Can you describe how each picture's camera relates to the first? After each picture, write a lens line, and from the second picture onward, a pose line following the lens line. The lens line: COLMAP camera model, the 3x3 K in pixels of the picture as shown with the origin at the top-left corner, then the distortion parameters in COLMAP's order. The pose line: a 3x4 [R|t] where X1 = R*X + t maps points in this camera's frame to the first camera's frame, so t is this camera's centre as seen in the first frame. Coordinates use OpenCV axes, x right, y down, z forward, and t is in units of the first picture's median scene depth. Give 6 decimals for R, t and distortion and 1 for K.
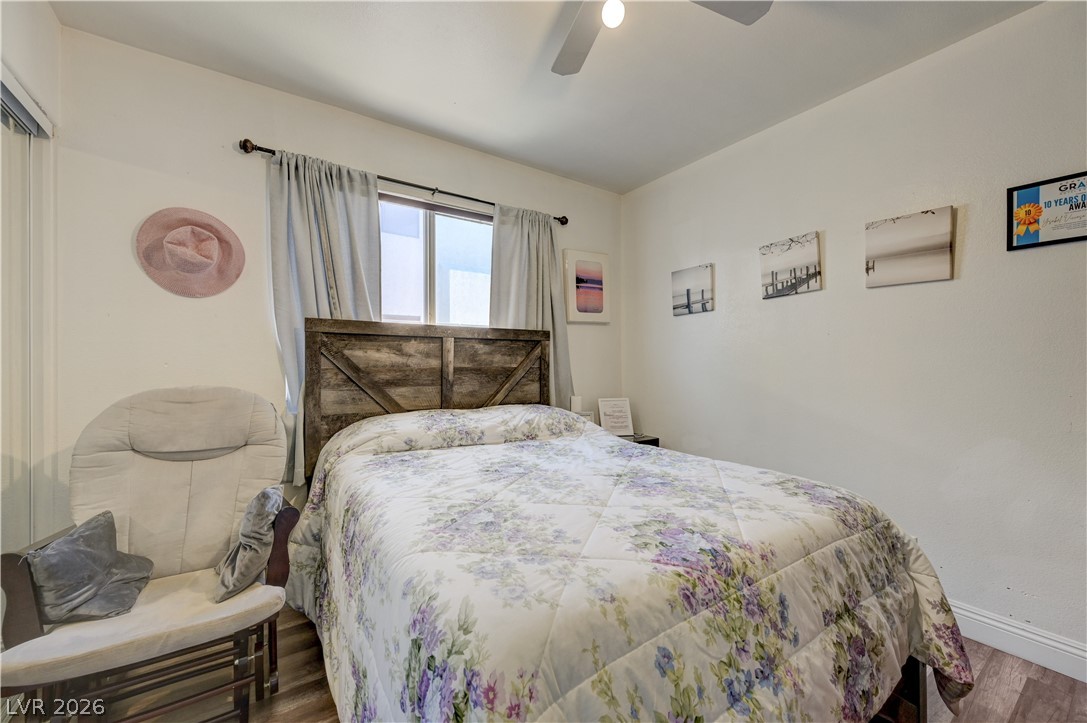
lens RADIAL K [[429.4, 0, 547.8], [0, 429.4, 362.6], [0, 0, 1]] dist [0.000499, 0.000903]
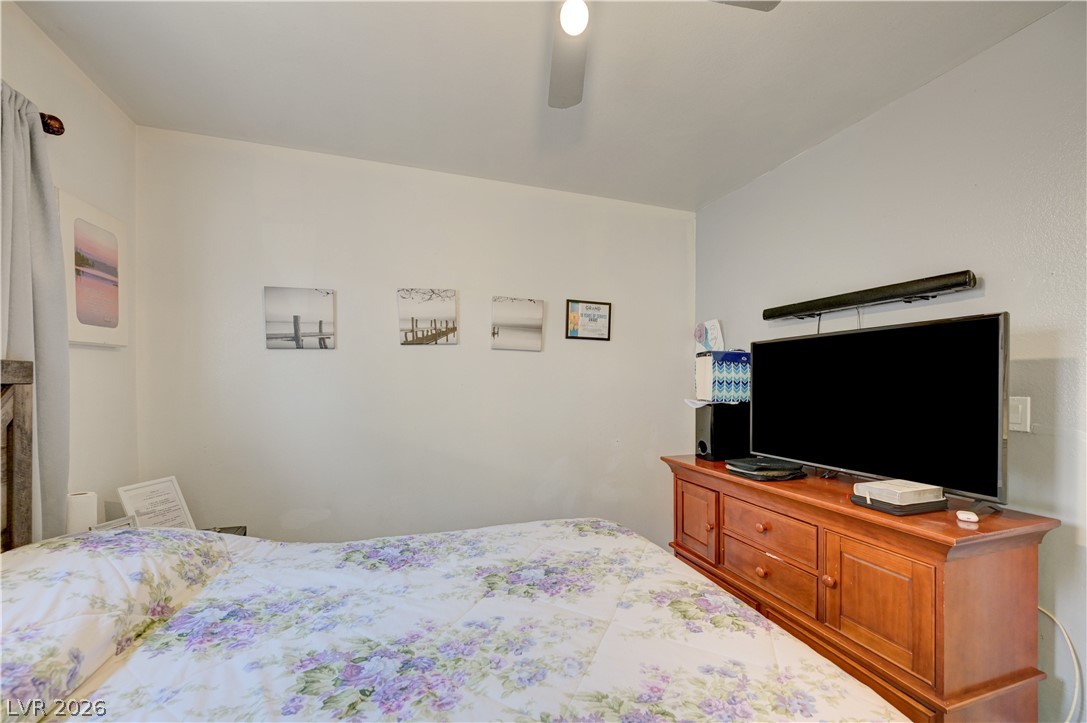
lens RADIAL K [[429.4, 0, 567.8], [0, 429.4, 393.6], [0, 0, 1]] dist [0.000499, 0.000903]
pose [[0.264664, -0.016033, 0.964207, -0.321679], [-0.004578, 0.999830, 0.017882, -0.059418], [-0.964330, -0.009147, 0.264546, 0.401935]]
